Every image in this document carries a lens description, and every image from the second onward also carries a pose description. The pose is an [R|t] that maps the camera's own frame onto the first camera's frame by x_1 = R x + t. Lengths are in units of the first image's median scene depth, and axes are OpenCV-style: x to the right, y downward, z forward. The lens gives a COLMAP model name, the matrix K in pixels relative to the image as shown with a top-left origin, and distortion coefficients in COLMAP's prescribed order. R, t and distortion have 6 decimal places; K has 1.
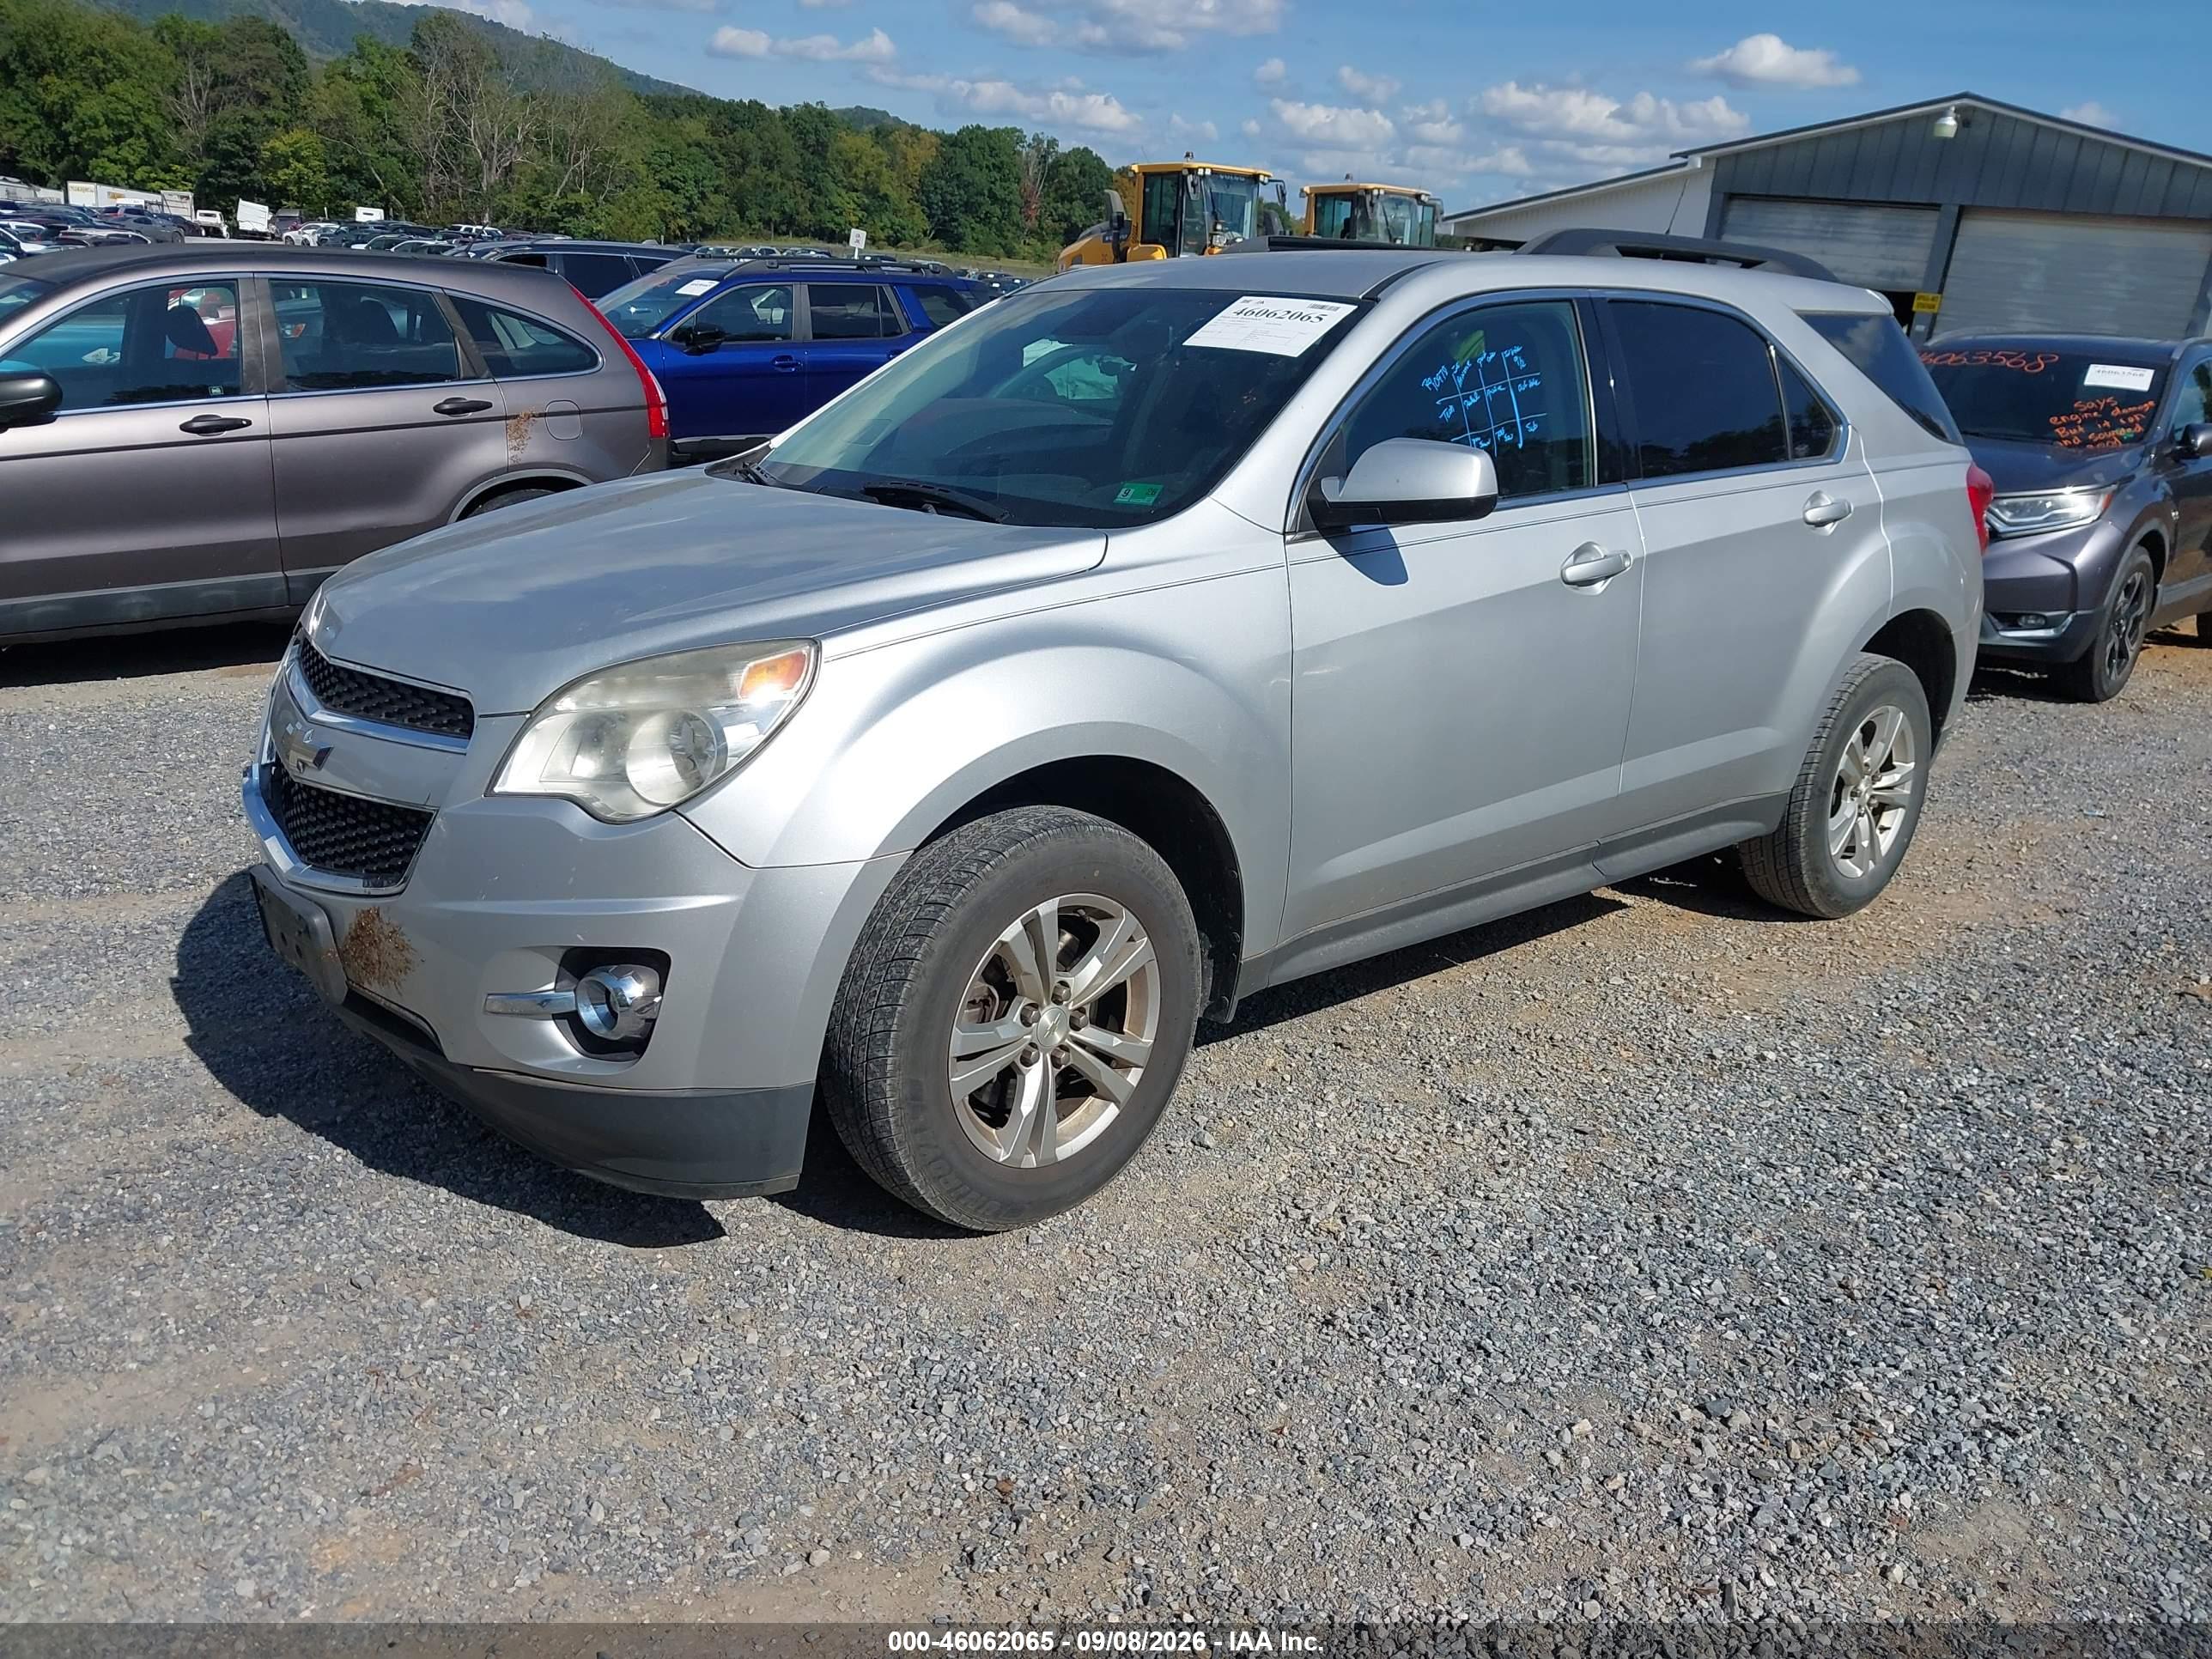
lens RADIAL K [[1782.9, 0, 1075.4], [0, 1782.9, 818.6], [0, 0, 1]] dist [0.014526, -0.005291]
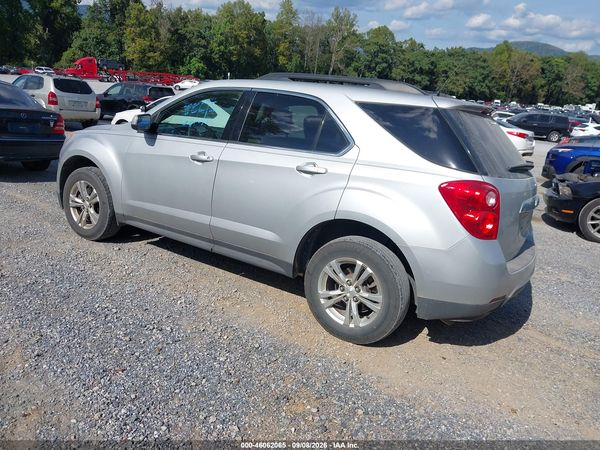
lens RADIAL K [[483.6, 0, 291.7], [0, 483.6, 222.0], [0, 0, 1]] dist [0.014526, -0.005291]
pose [[0.298570, 0.236276, -0.924678, 1.118769], [-0.349304, 0.928699, 0.124517, -0.176262], [0.888168, 0.285816, 0.359814, 0.714732]]
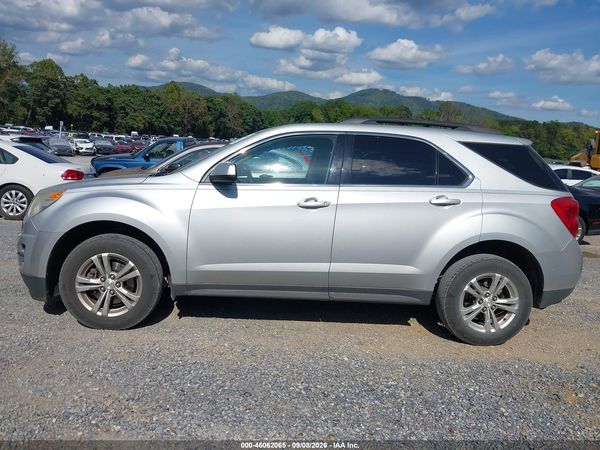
lens RADIAL K [[483.6, 0, 291.7], [0, 483.6, 222.0], [0, 0, 1]] dist [0.014526, -0.005291]
pose [[0.807701, 0.093115, -0.582193, 0.696897], [-0.196255, 0.973601, -0.116558, 0.012956], [0.555971, 0.208402, 0.804652, 0.176496]]
